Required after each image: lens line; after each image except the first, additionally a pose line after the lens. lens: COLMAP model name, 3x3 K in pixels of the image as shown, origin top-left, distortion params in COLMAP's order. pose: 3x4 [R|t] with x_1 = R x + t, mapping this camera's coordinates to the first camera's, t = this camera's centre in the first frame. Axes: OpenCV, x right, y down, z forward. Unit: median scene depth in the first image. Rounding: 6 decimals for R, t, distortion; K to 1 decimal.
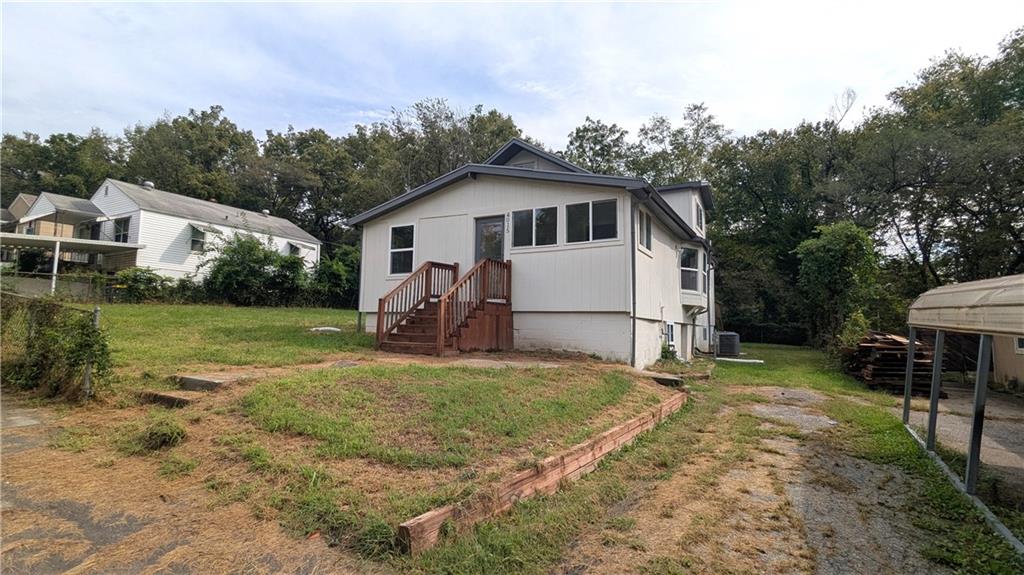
lens RADIAL K [[485.6, 0, 512.0], [0, 485.6, 287.5], [0, 0, 1]] dist [-0.000272, 0.005227]
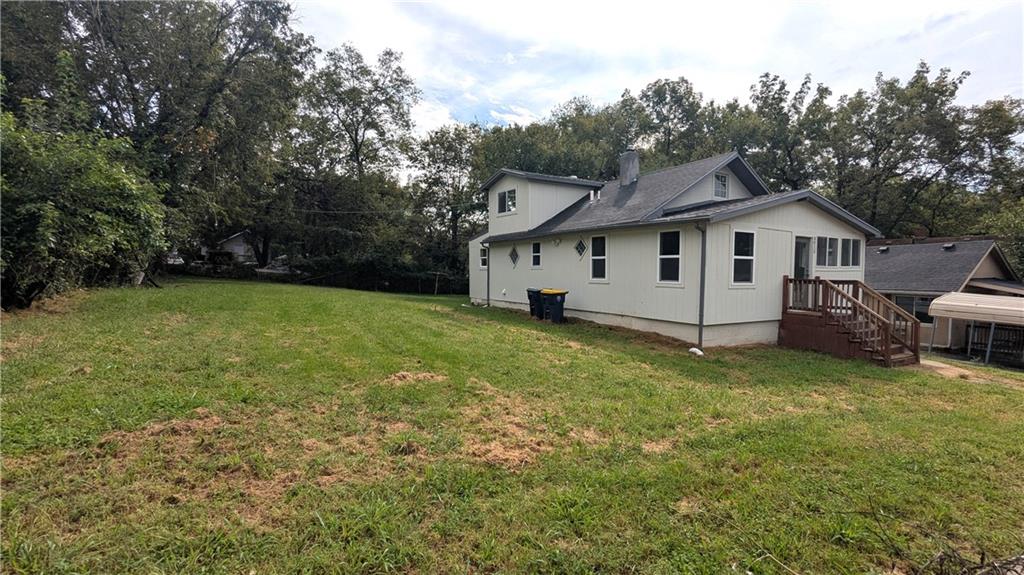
lens RADIAL K [[478.5, 0, 511.2], [0, 478.5, 300.8], [0, 0, 1]] dist [-0.001416, -0.000047]
pose [[0.497700, -0.075310, 0.864073, -1.293994], [-0.073870, 0.988923, 0.128740, -0.082034], [-0.864198, -0.127903, 0.486624, 0.941764]]
